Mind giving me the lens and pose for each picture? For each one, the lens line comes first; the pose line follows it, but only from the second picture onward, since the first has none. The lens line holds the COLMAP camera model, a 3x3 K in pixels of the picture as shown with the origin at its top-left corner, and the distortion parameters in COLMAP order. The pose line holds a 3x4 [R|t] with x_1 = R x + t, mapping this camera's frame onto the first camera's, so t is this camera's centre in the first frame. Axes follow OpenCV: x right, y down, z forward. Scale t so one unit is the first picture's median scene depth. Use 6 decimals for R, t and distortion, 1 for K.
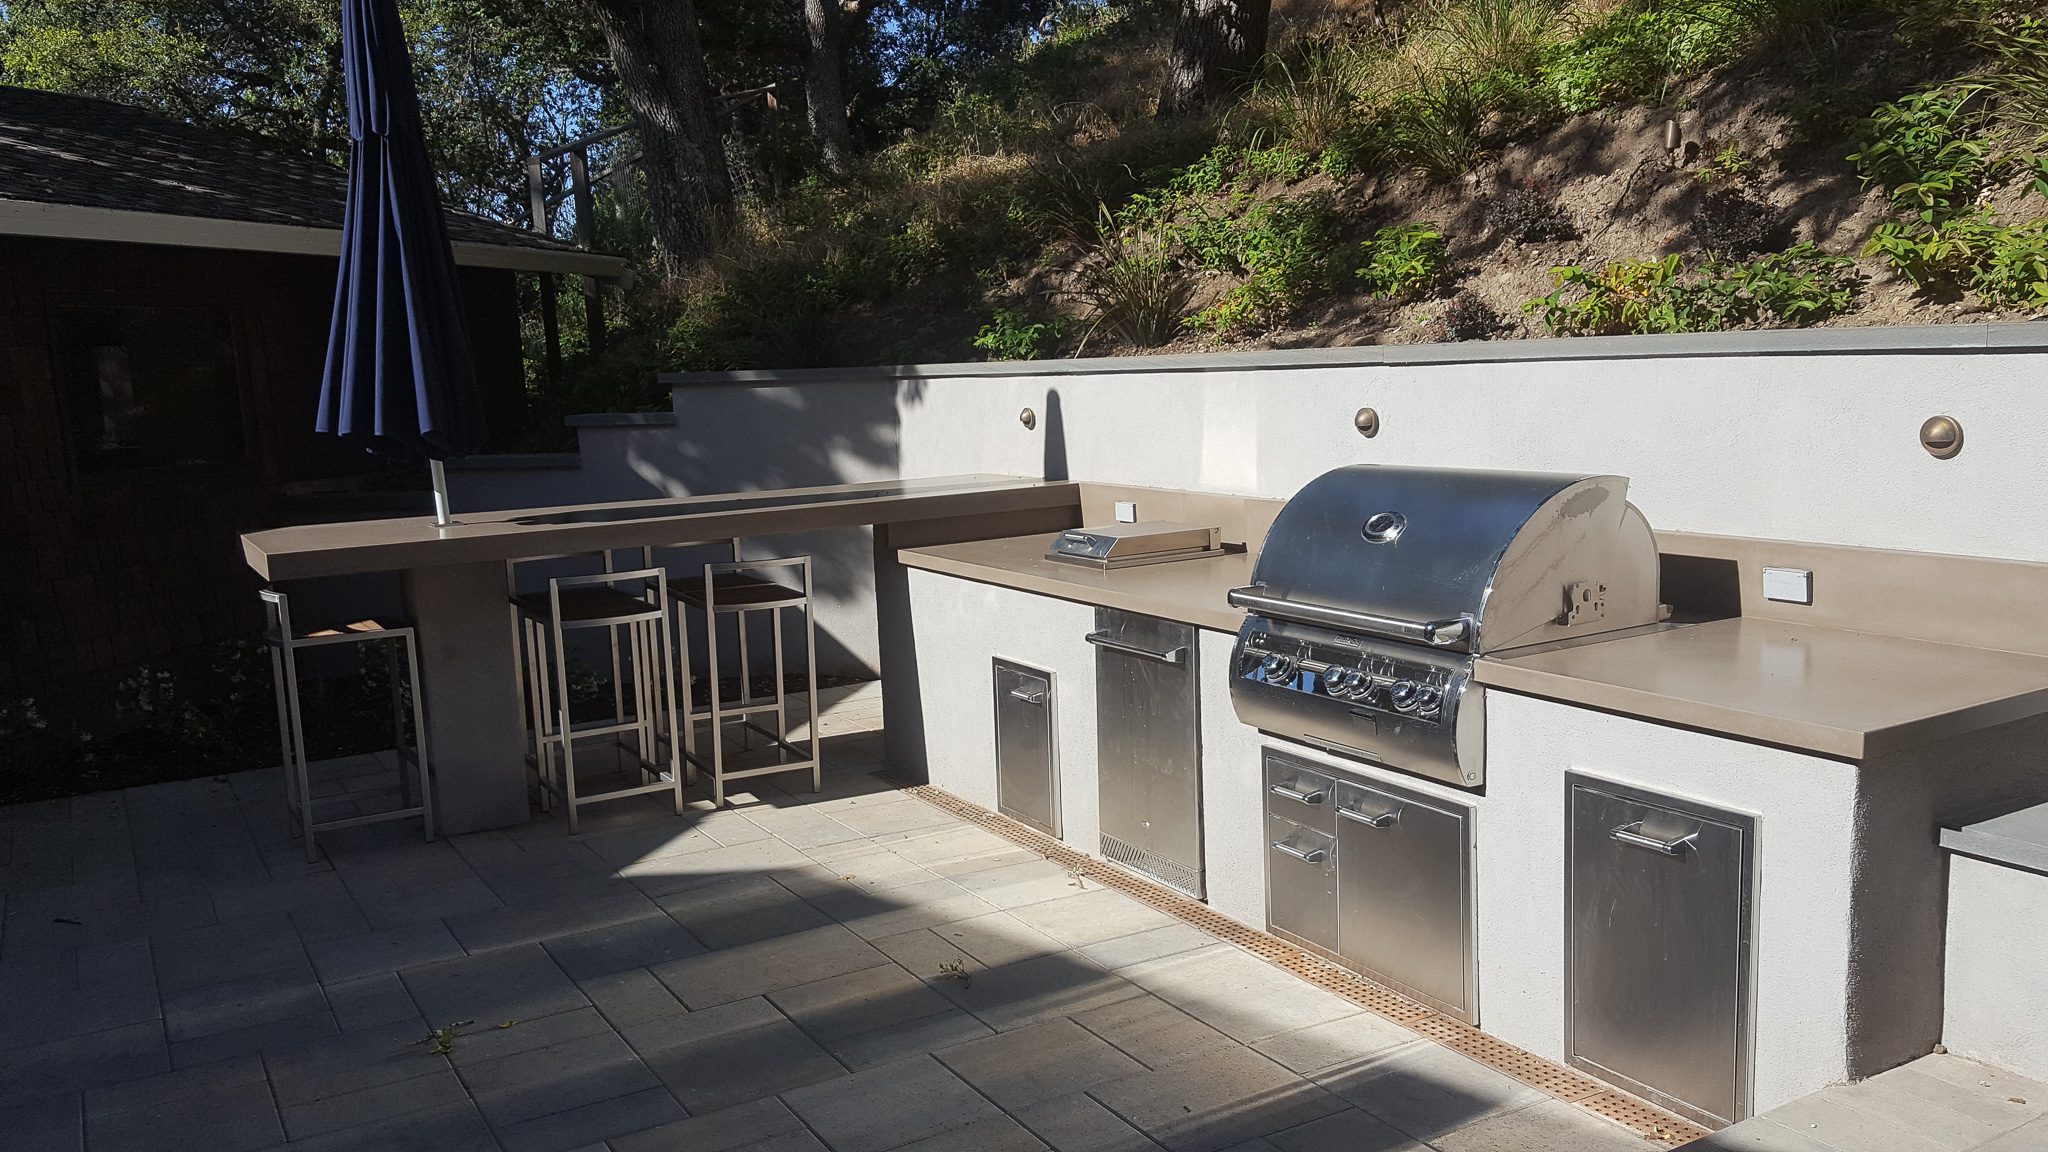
lens RADIAL K [[1645.6, 0, 1018.8], [0, 1645.6, 621.4], [0, 0, 1]] dist [0.142627, -0.313030]
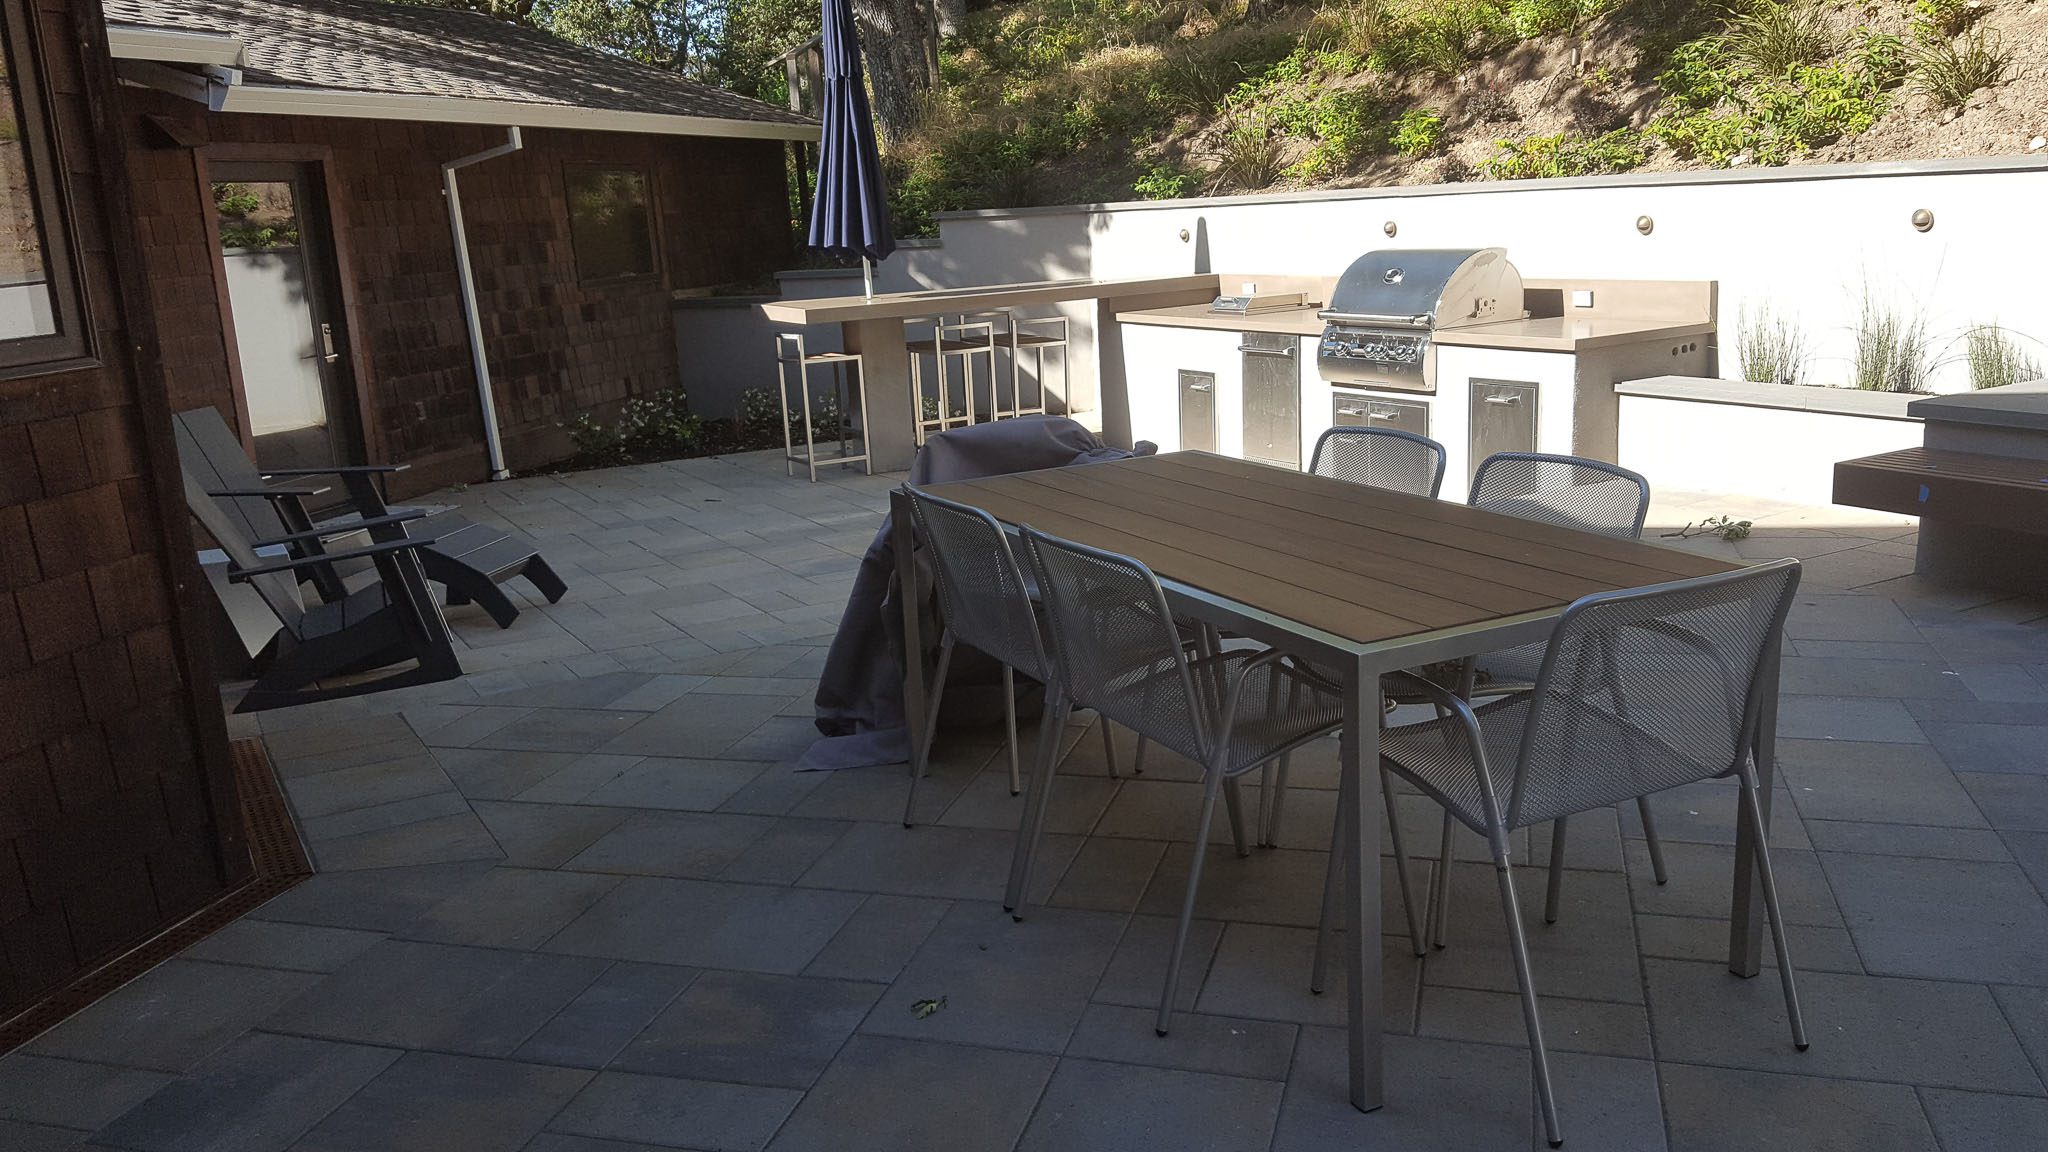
lens RADIAL K [[1645.6, 0, 1018.8], [0, 1645.6, 621.4], [0, 0, 1]] dist [0.142627, -0.313030]
pose [[0.999626, -0.006166, -0.026628, -0.124708], [0.008525, 0.995960, 0.089388, 0.115775], [0.025969, -0.089581, 0.995641, -0.712448]]
